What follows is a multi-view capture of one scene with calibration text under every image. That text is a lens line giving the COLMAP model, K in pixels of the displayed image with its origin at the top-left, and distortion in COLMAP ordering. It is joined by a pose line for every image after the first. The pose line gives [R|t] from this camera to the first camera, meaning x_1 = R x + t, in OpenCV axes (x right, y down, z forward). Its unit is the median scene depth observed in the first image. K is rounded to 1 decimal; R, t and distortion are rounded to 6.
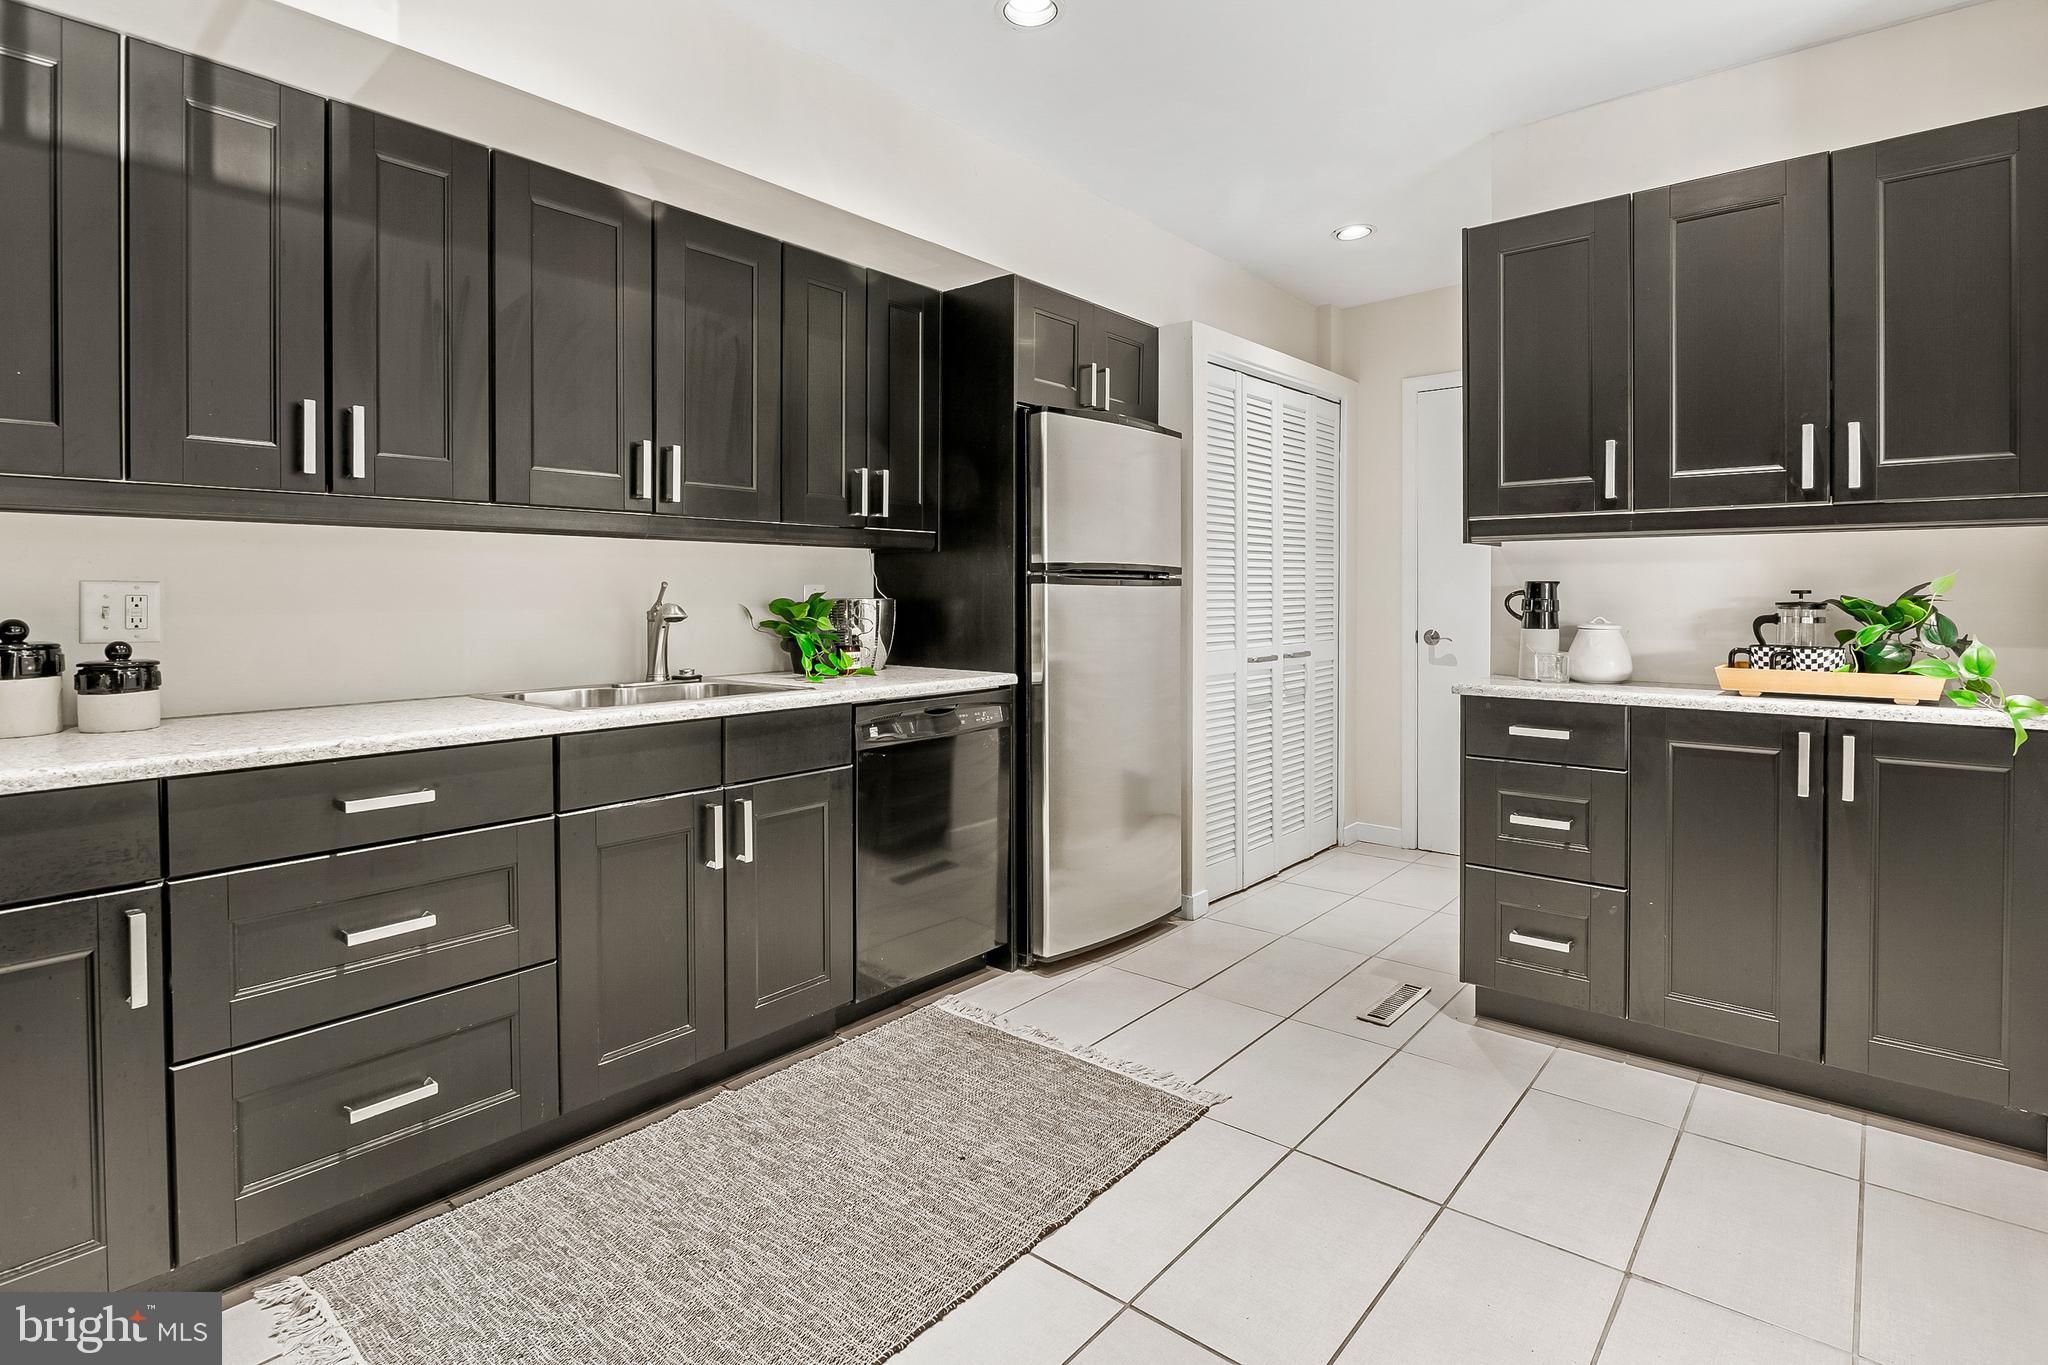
lens RADIAL K [[1022.3, 0, 1028.4], [0, 1022.3, 609.8], [0, 0, 1]] dist [-0.002988, -0.007985]
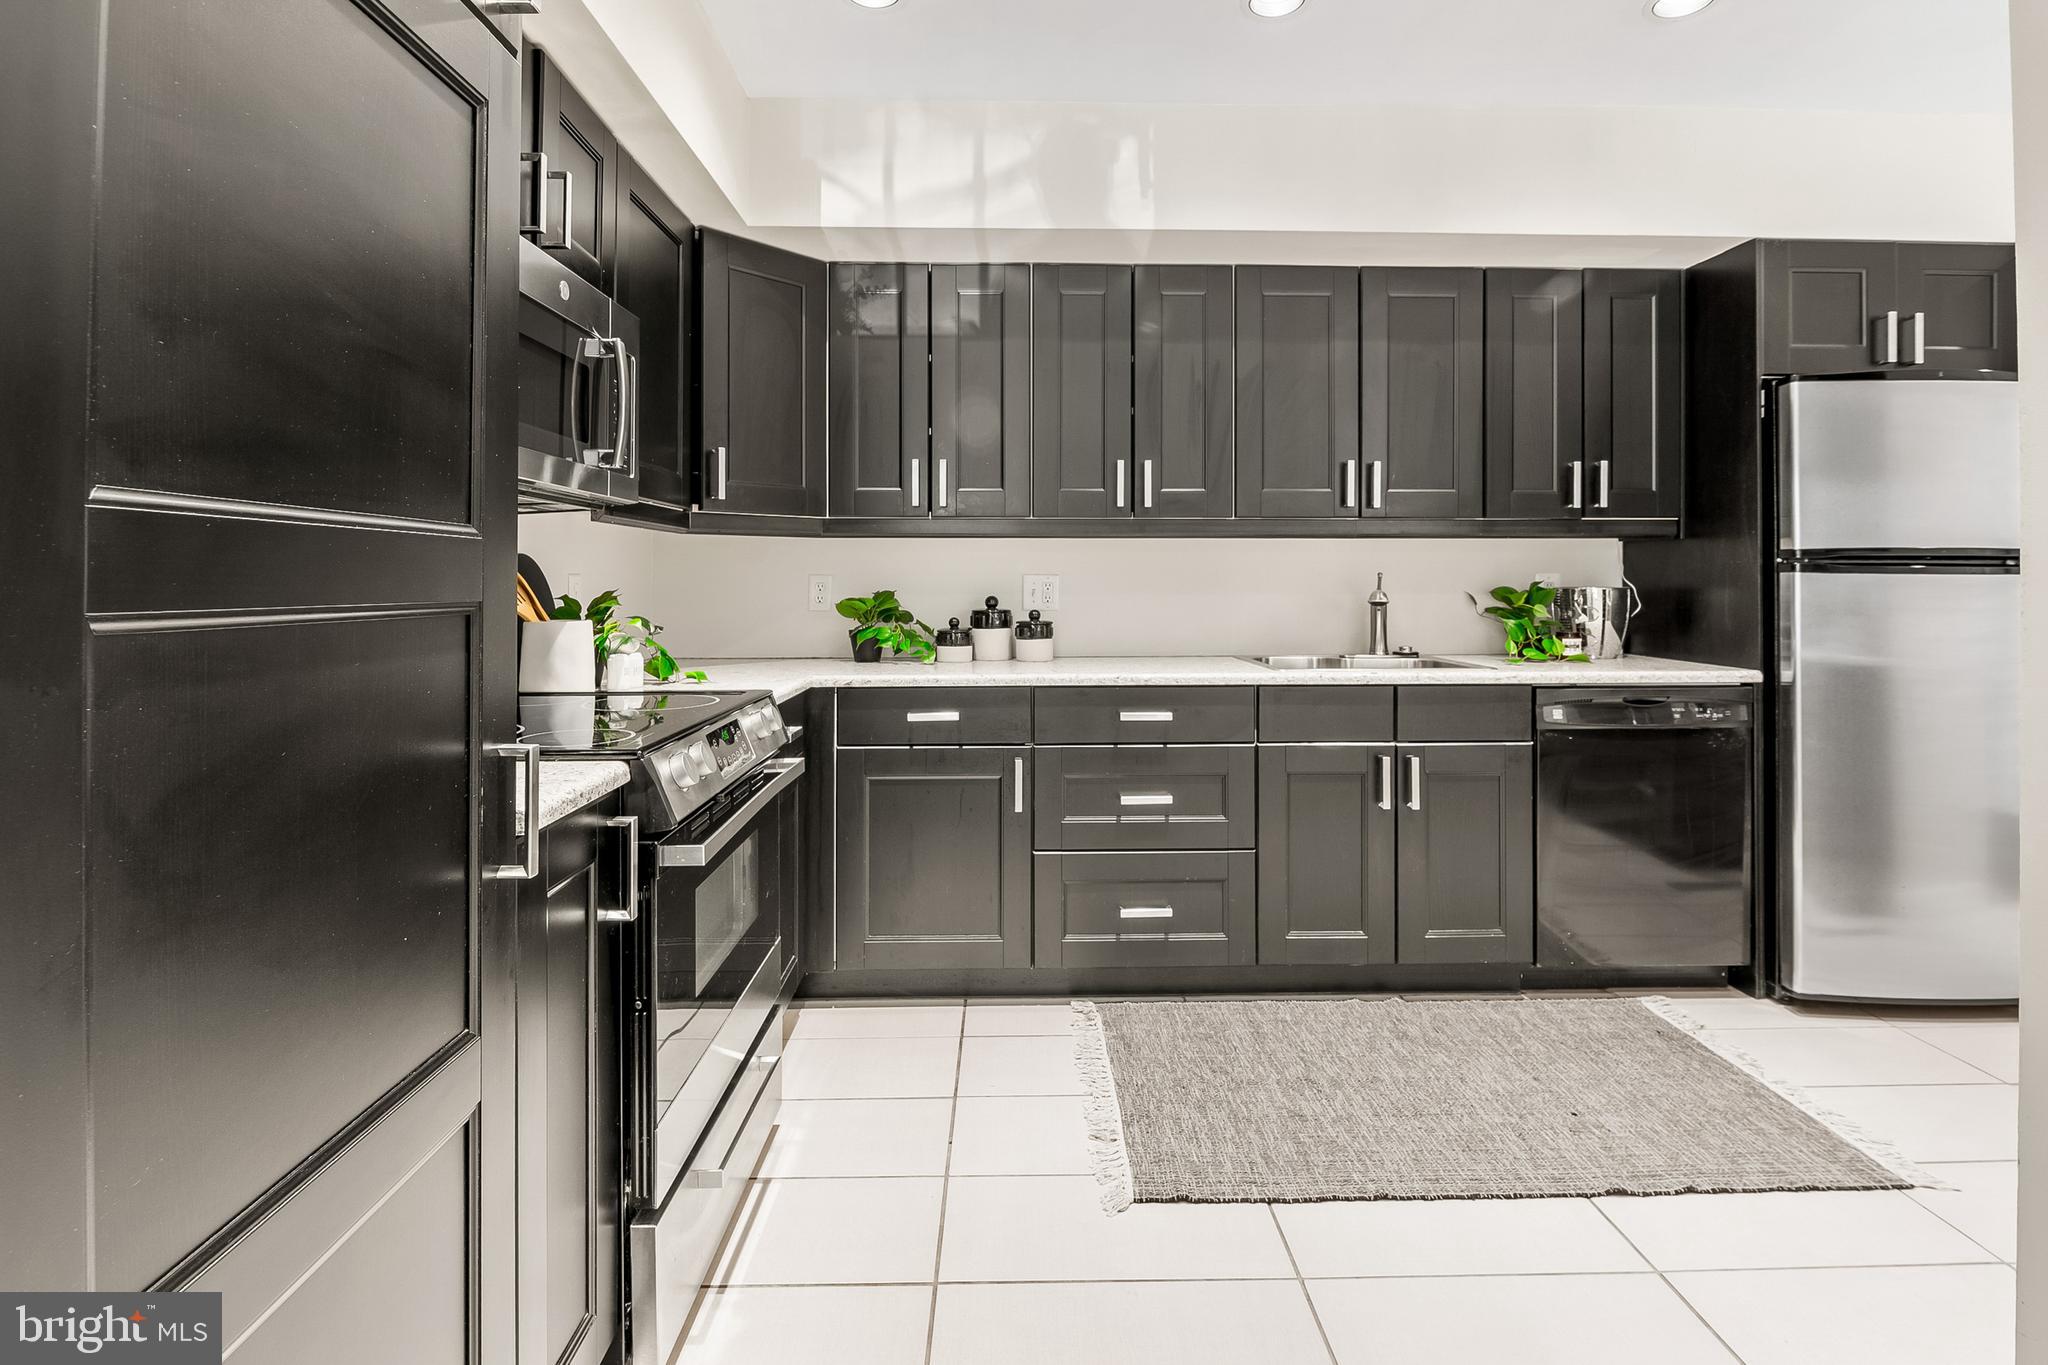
lens RADIAL K [[1025.2, 0, 1028.4], [0, 1025.2, 577.0], [0, 0, 1]] dist [-0.001718, -0.006739]
pose [[0.658495, -0.000474, -0.752585, 0.287774], [-0.012958, 0.999844, -0.011967, -0.002270], [0.752473, 0.017632, 0.658387, -0.110922]]
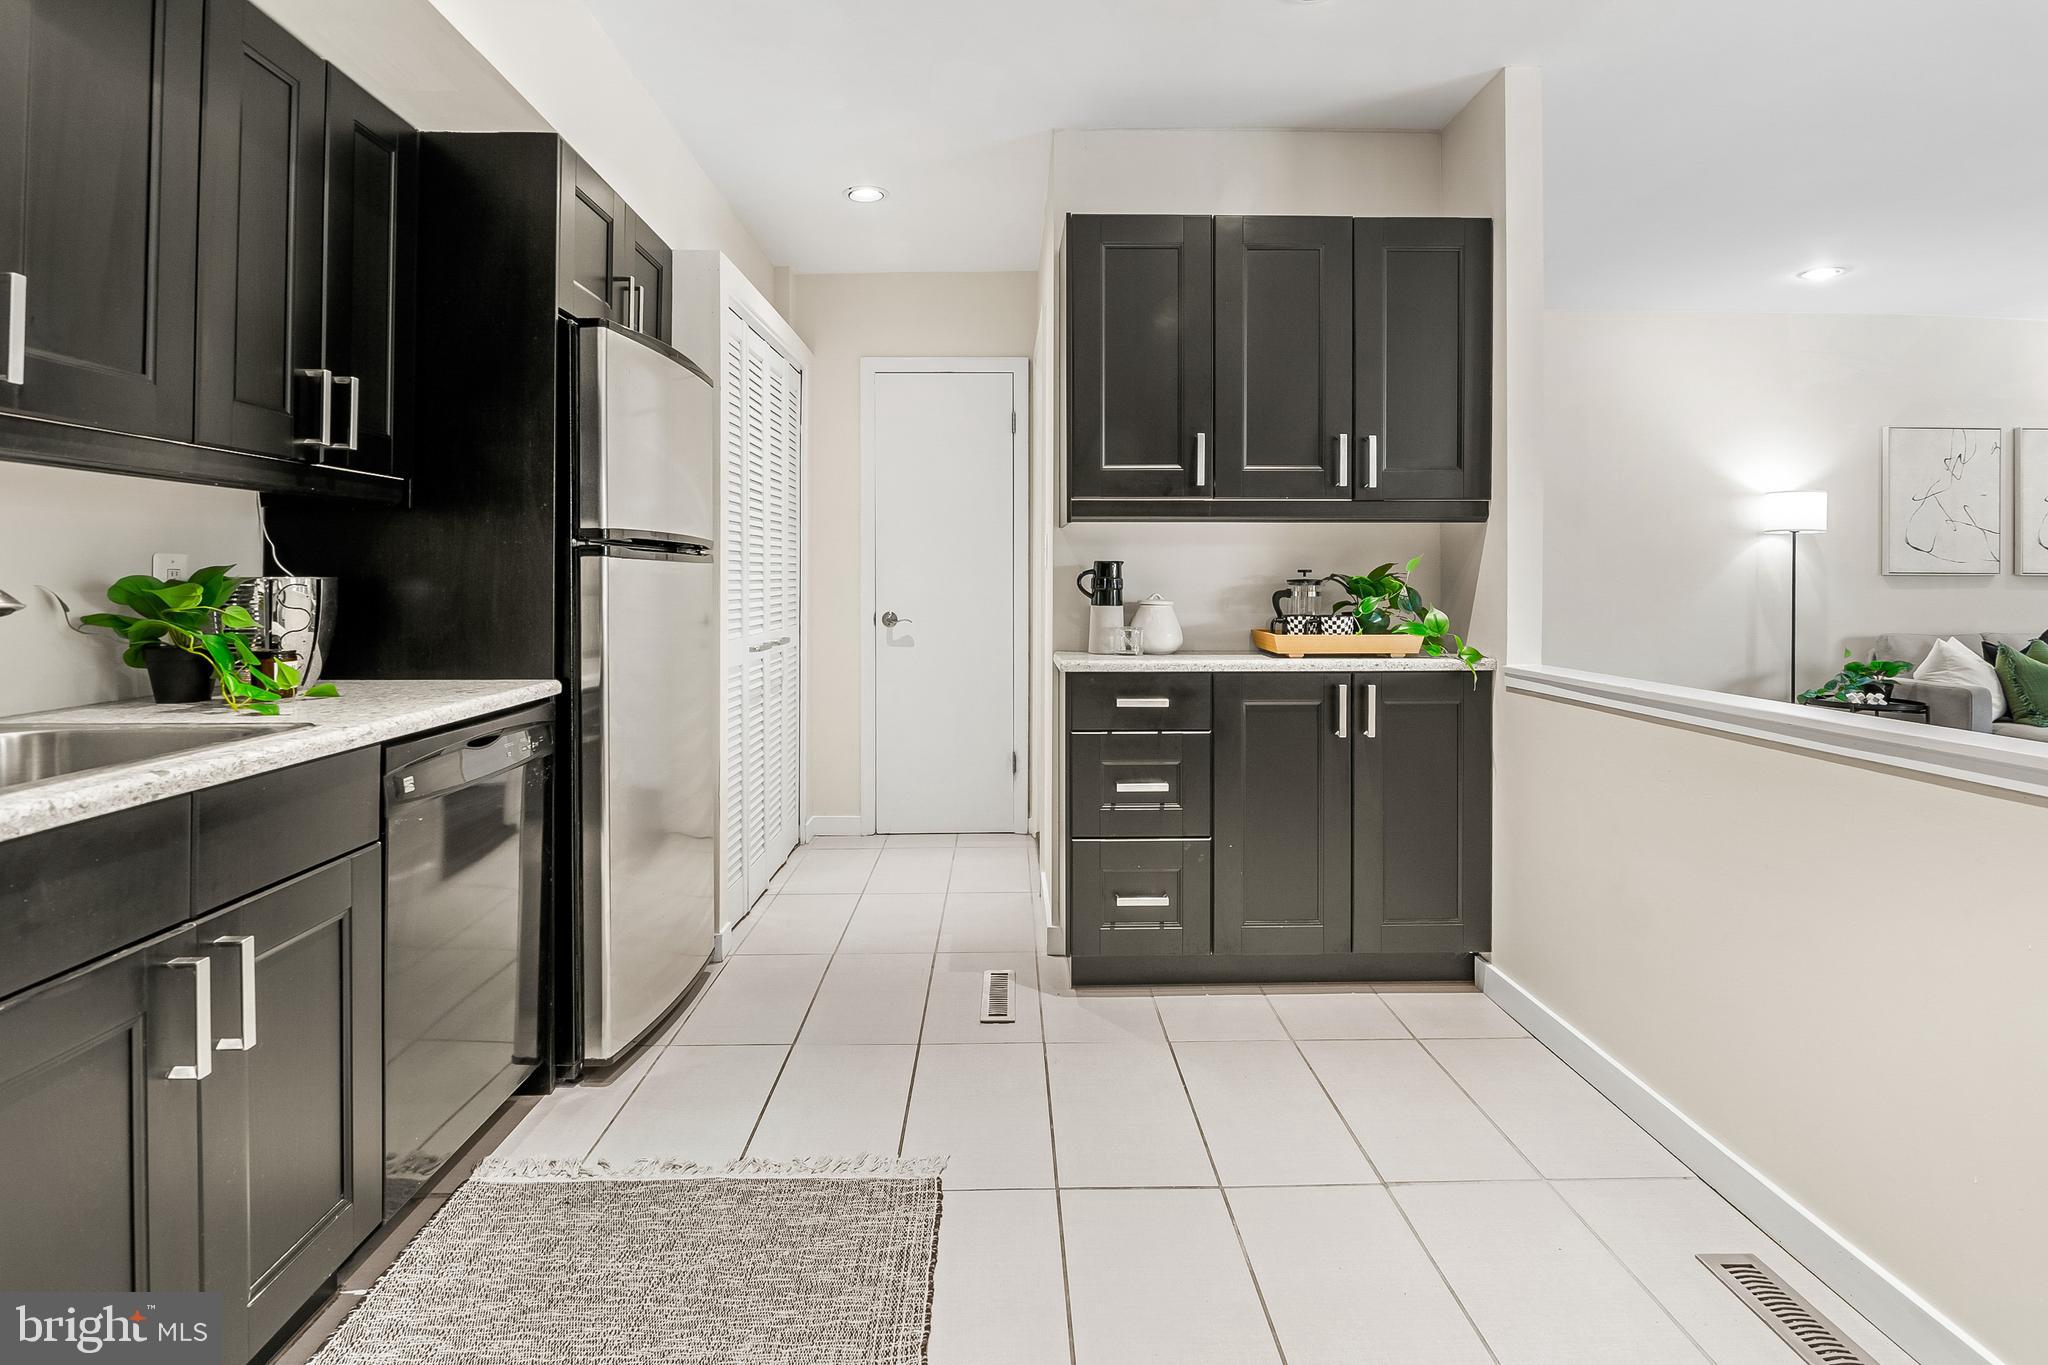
lens RADIAL K [[1025.2, 0, 1028.4], [0, 1025.2, 577.0], [0, 0, 1]] dist [-0.001718, -0.006739]
pose [[0.750074, 0.002470, 0.661349, -0.287679], [0.010795, 0.999814, -0.015977, 0.005298], [-0.661266, 0.019123, 0.749908, 0.270054]]
